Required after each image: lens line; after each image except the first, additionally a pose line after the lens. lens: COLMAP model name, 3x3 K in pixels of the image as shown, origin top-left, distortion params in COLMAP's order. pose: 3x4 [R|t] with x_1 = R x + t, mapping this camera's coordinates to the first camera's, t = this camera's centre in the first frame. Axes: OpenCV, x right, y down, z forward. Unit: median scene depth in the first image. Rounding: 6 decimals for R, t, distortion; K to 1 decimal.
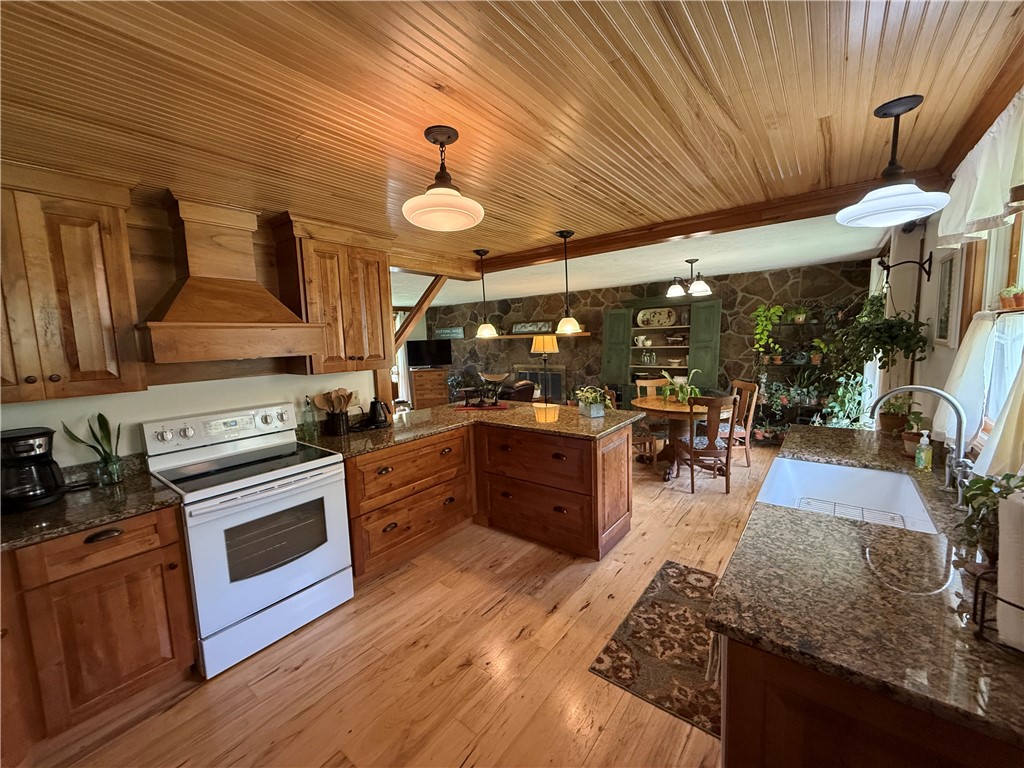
lens RADIAL K [[407.9, 0, 510.3], [0, 407.9, 382.8], [0, 0, 1]] dist [-0.001027, 0.000297]
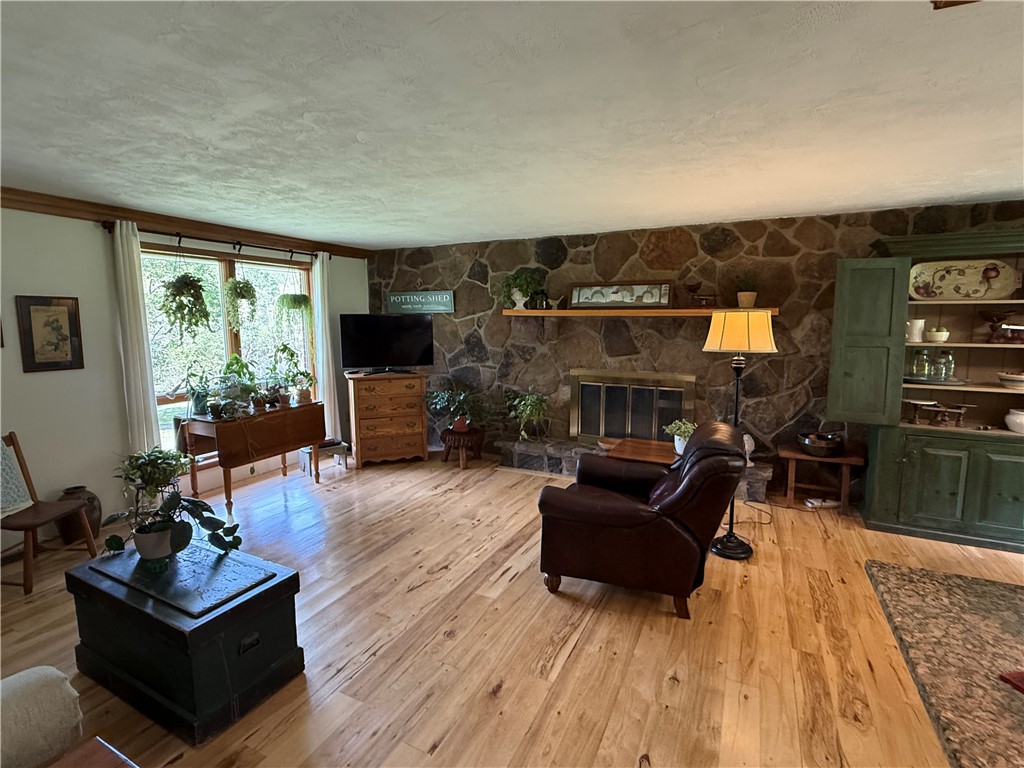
lens RADIAL K [[493.9, 0, 512.0], [0, 493.9, 383.8], [0, 0, 1]] dist [0.000186, 0.000276]
pose [[0.978843, 0.007296, 0.204485, -0.403688], [-0.010947, 0.999800, 0.016728, -0.078698], [-0.204322, -0.018613, 0.978727, 0.919479]]
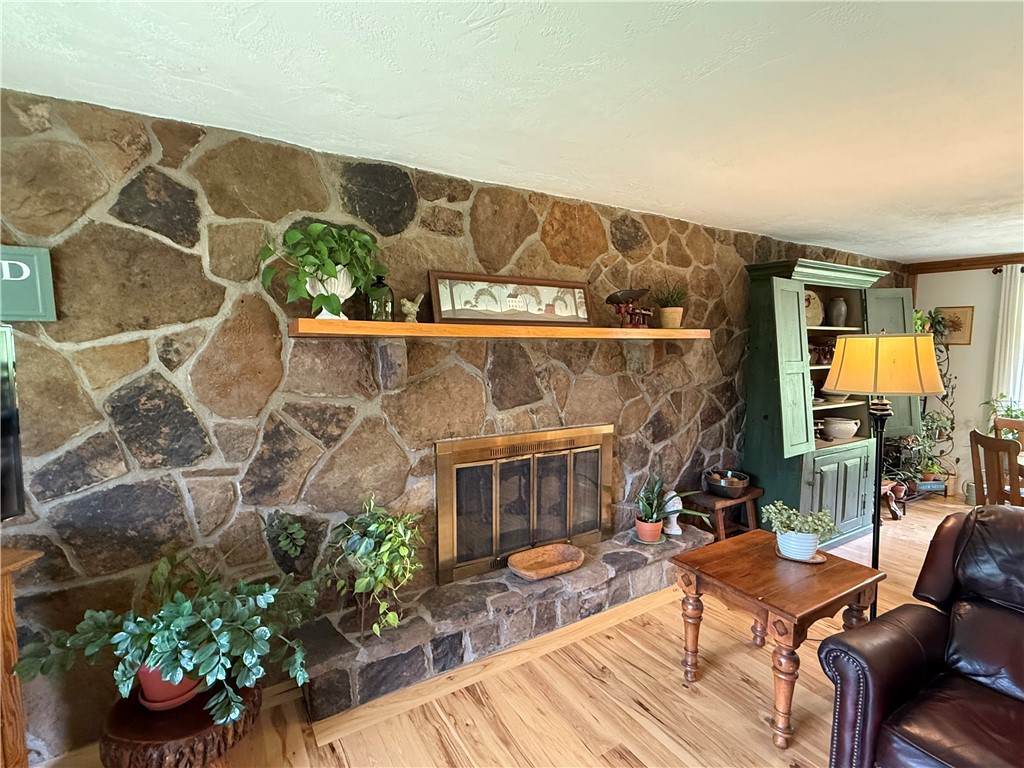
lens RADIAL K [[493.9, 0, 508.7], [0, 493.9, 382.9], [0, 0, 1]] dist [0.000186, 0.000276]
pose [[0.348427, -0.048457, 0.936083, -0.555240], [0.084886, 0.996190, 0.019972, -0.182358], [-0.933484, 0.072502, 0.351213, 1.859016]]
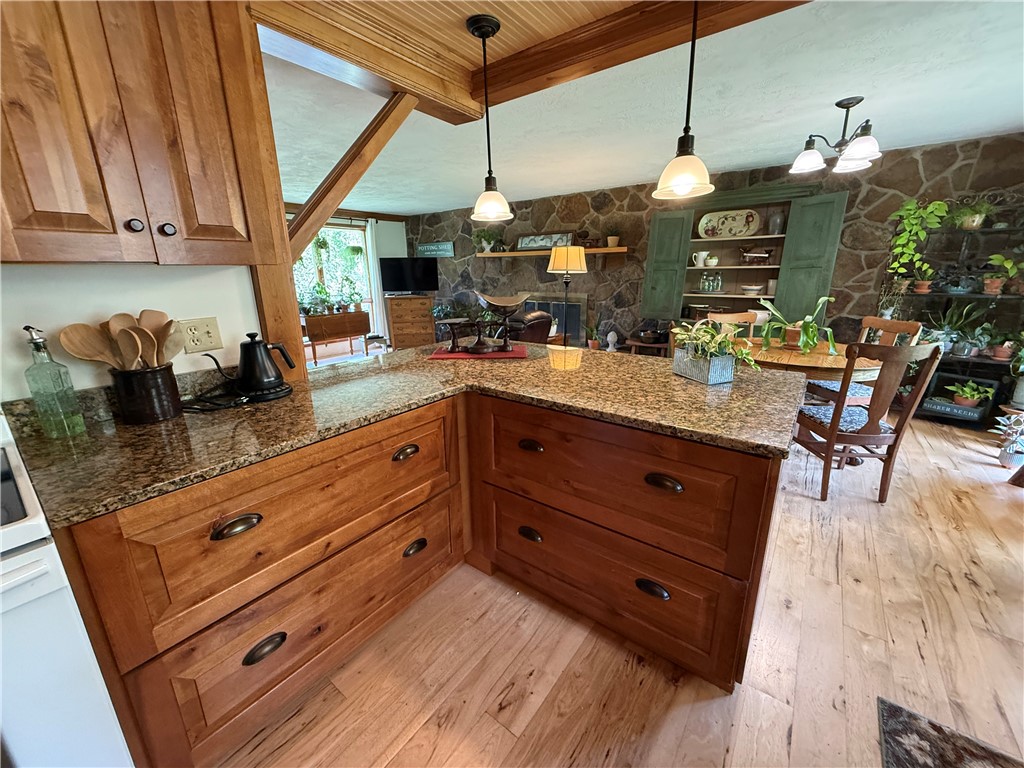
lens RADIAL K [[407.9, 0, 509.5], [0, 407.9, 383.3], [0, 0, 1]] dist [-0.001027, 0.000297]
pose [[0.999675, 0.018122, 0.017922, -0.040294], [-0.020730, 0.987201, 0.158126, 0.010417], [-0.014827, -0.158446, 0.987256, 0.449713]]
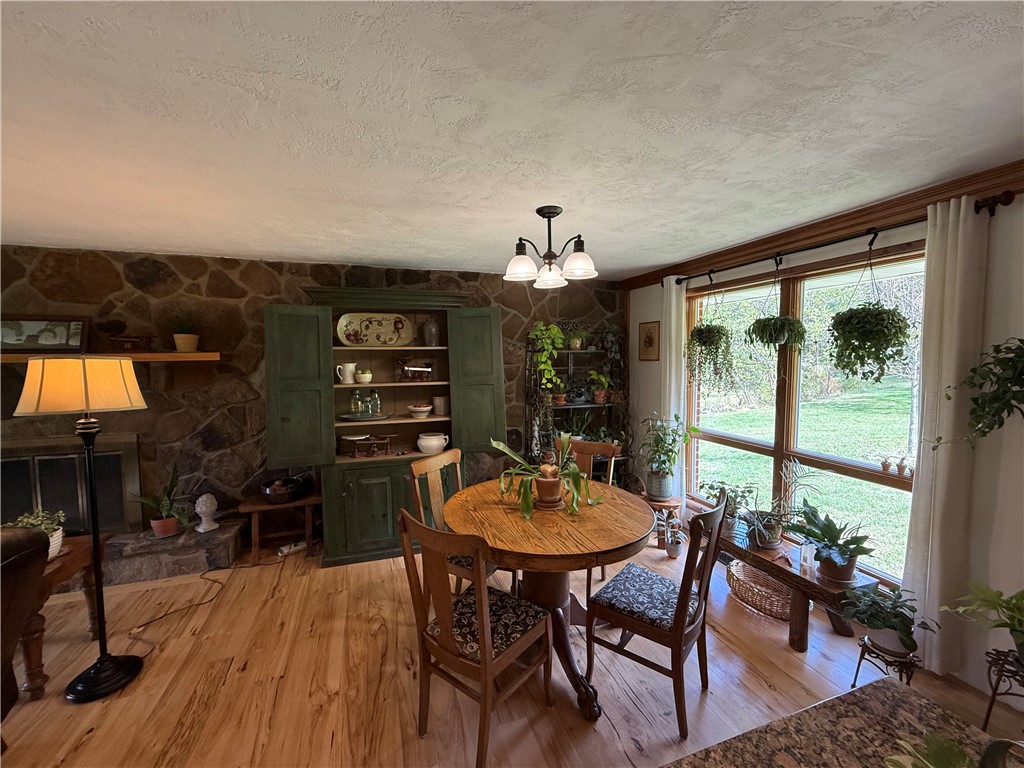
lens RADIAL K [[407.9, 0, 508.3], [0, 407.9, 385.2], [0, 0, 1]] dist [-0.001027, 0.000297]
pose [[0.549624, -0.028505, 0.834926, 0.005165], [0.081670, 0.996464, -0.019743, -0.102823], [-0.831411, 0.079039, 0.550008, 0.932316]]
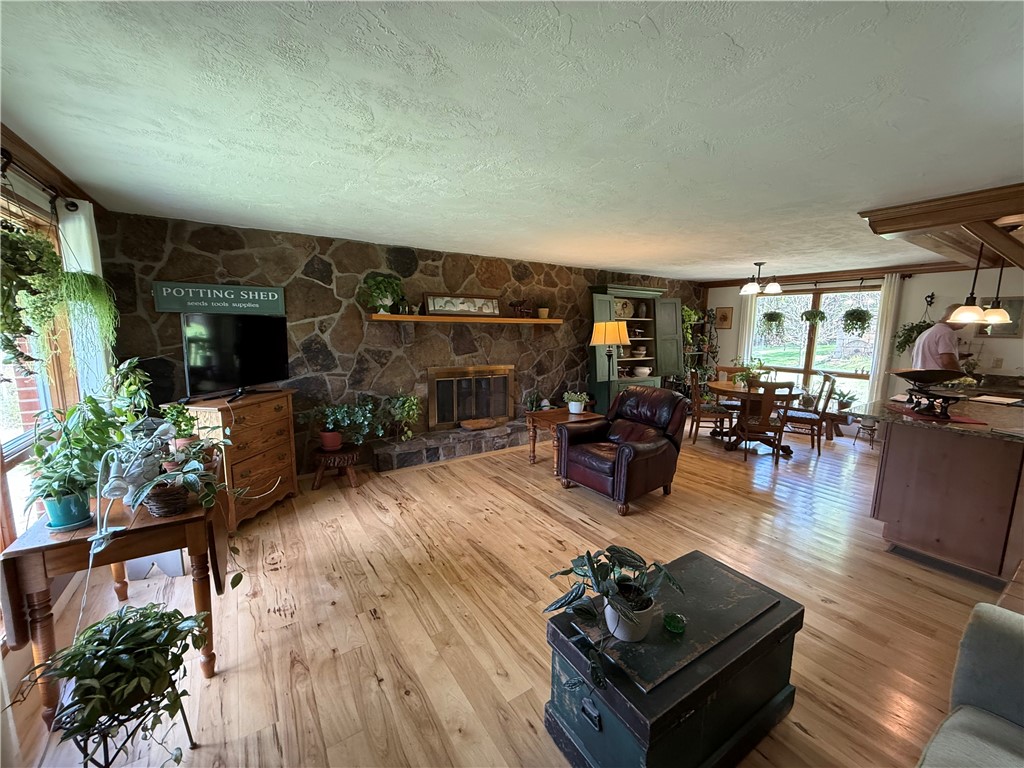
lens RADIAL K [[407.9, 0, 508.4], [0, 407.9, 381.7], [0, 0, 1]] dist [-0.001027, 0.000297]
pose [[0.320054, -0.090198, 0.943096, -1.068265], [0.081705, 0.994377, 0.067374, -0.121086], [-0.943870, 0.055492, 0.325623, 1.553946]]
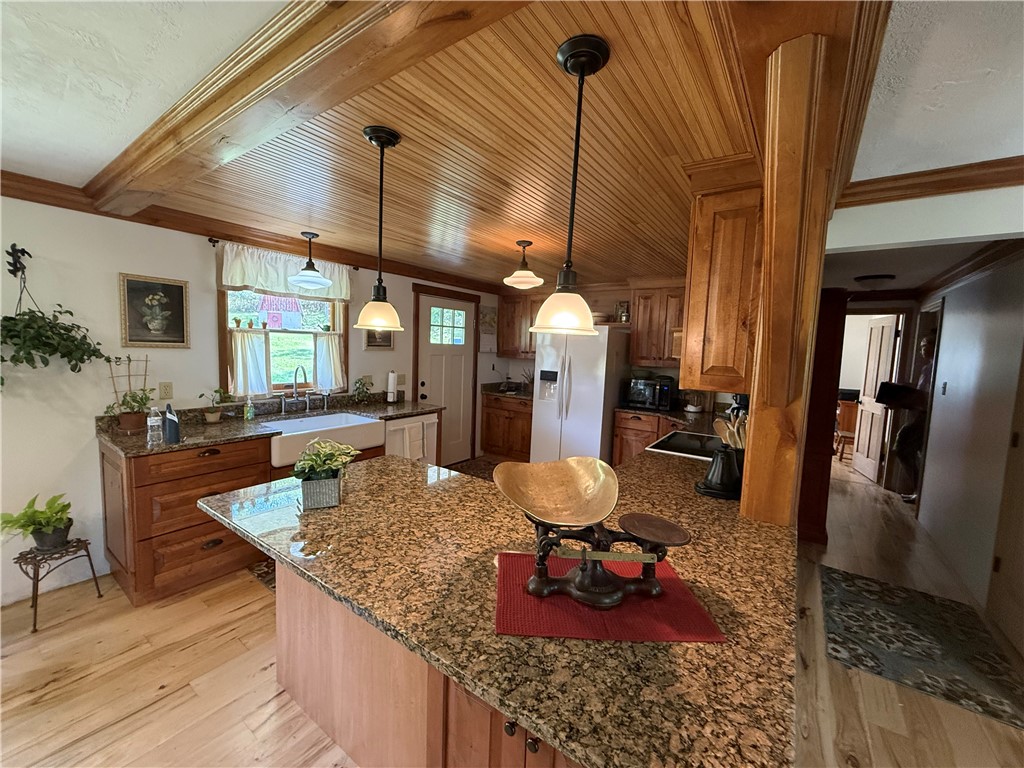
lens RADIAL K [[407.9, 0, 512.1], [0, 407.9, 386.4], [0, 0, 1]] dist [-0.001027, 0.000297]
pose [[-0.998969, 0.004365, -0.045190, -0.004212], [-0.005131, 0.978137, 0.207897, -0.135038], [0.045109, 0.207915, -0.977106, 1.286206]]
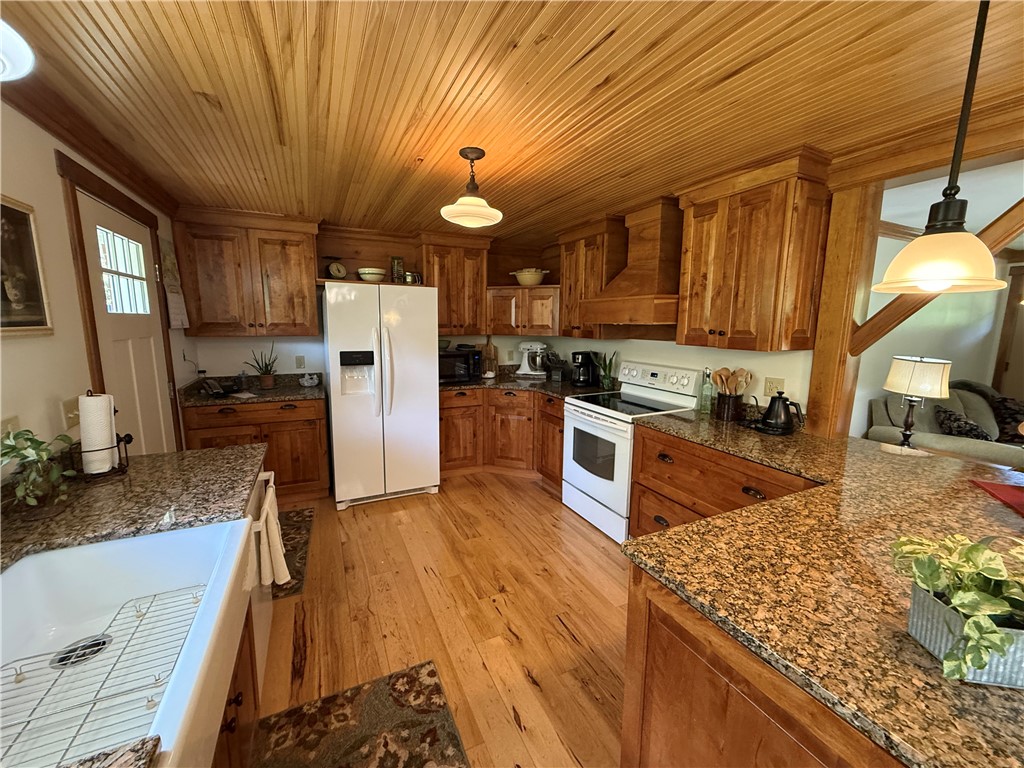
lens RADIAL K [[407.9, 0, 508.8], [0, 407.9, 382.4], [0, 0, 1]] dist [-0.001027, 0.000297]
pose [[-0.446610, 0.165645, -0.879262, 0.431192], [-0.090994, 0.969209, 0.228810, -0.085092], [0.890089, 0.182196, -0.417786, 0.733053]]
